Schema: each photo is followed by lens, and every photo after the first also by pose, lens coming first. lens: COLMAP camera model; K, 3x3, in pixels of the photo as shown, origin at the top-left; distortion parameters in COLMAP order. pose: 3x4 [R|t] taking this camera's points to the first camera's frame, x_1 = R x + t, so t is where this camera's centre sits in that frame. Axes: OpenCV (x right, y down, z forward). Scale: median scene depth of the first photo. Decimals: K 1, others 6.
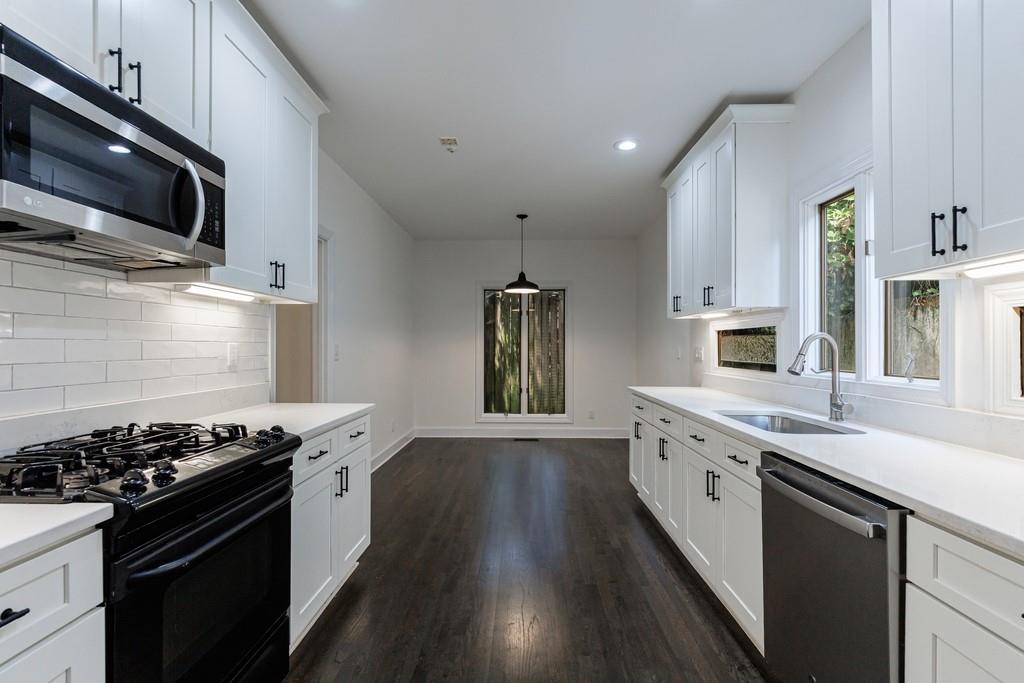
lens RADIAL K [[466.5, 0, 510.6], [0, 466.5, 346.3], [0, 0, 1]] dist [0.003534, -0.001161]
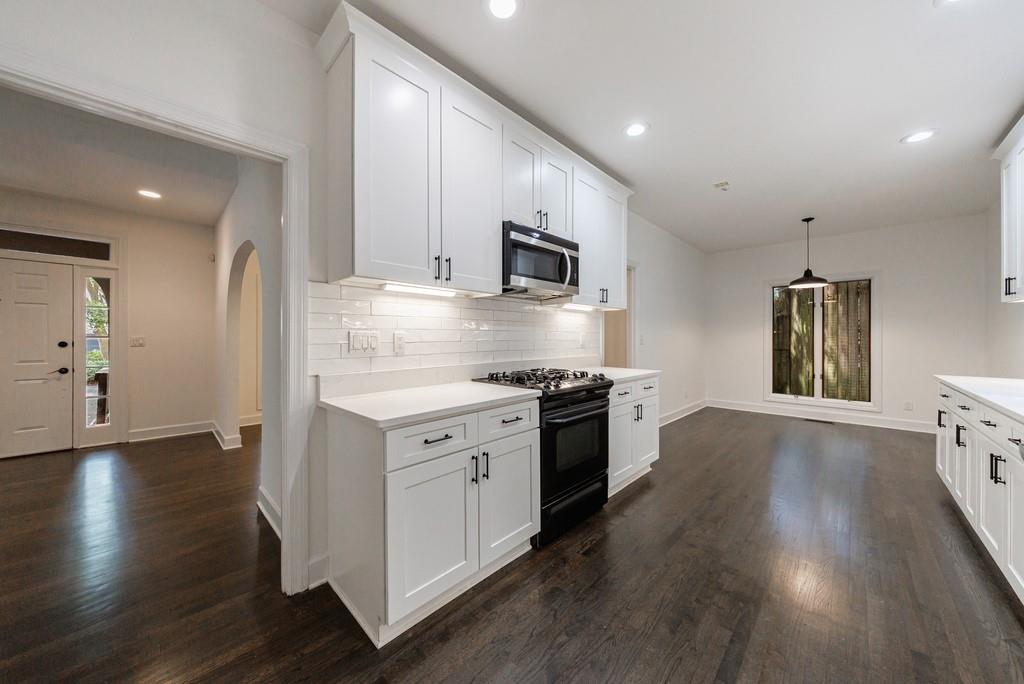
lens RADIAL K [[348.8, 0, 506.0], [0, 348.8, 339.1], [0, 0, 1]] dist [-0.014556, -0.000091]
pose [[0.726020, 0.001497, -0.687671, 0.130086], [0.001570, 0.999991, 0.003834, 0.010953], [0.687671, -0.003863, 0.726012, -0.206433]]
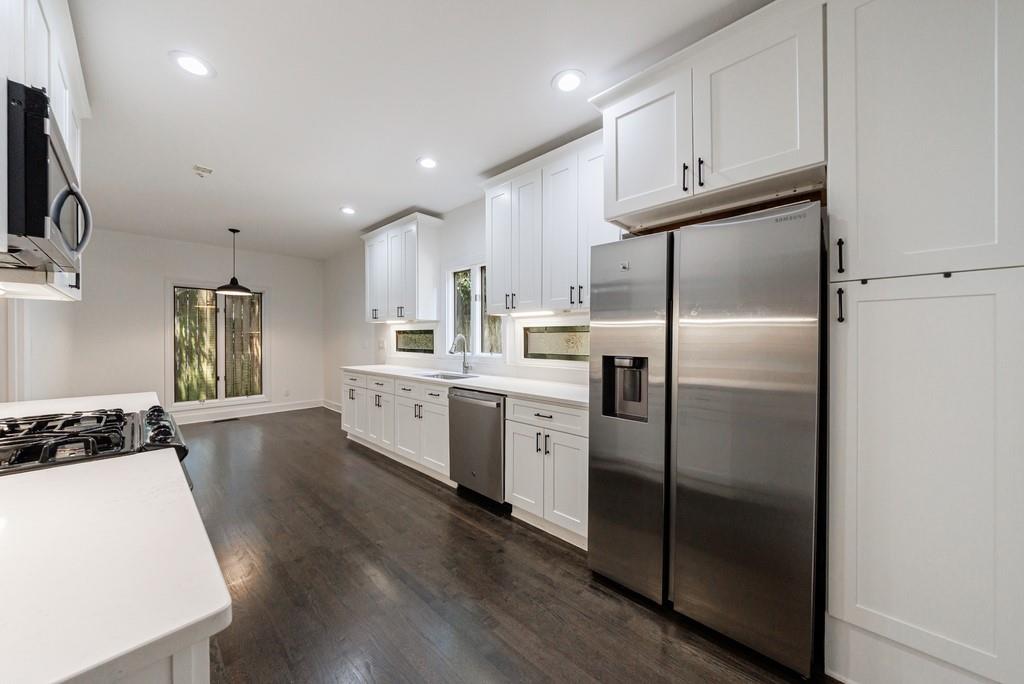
lens RADIAL K [[348.8, 0, 501.6], [0, 348.8, 339.5], [0, 0, 1]] dist [-0.014556, -0.000091]
pose [[0.672569, -0.001679, 0.740032, -0.330302], [-0.000745, 0.999995, 0.002946, -0.006926], [-0.740034, -0.002533, 0.672565, -0.194995]]
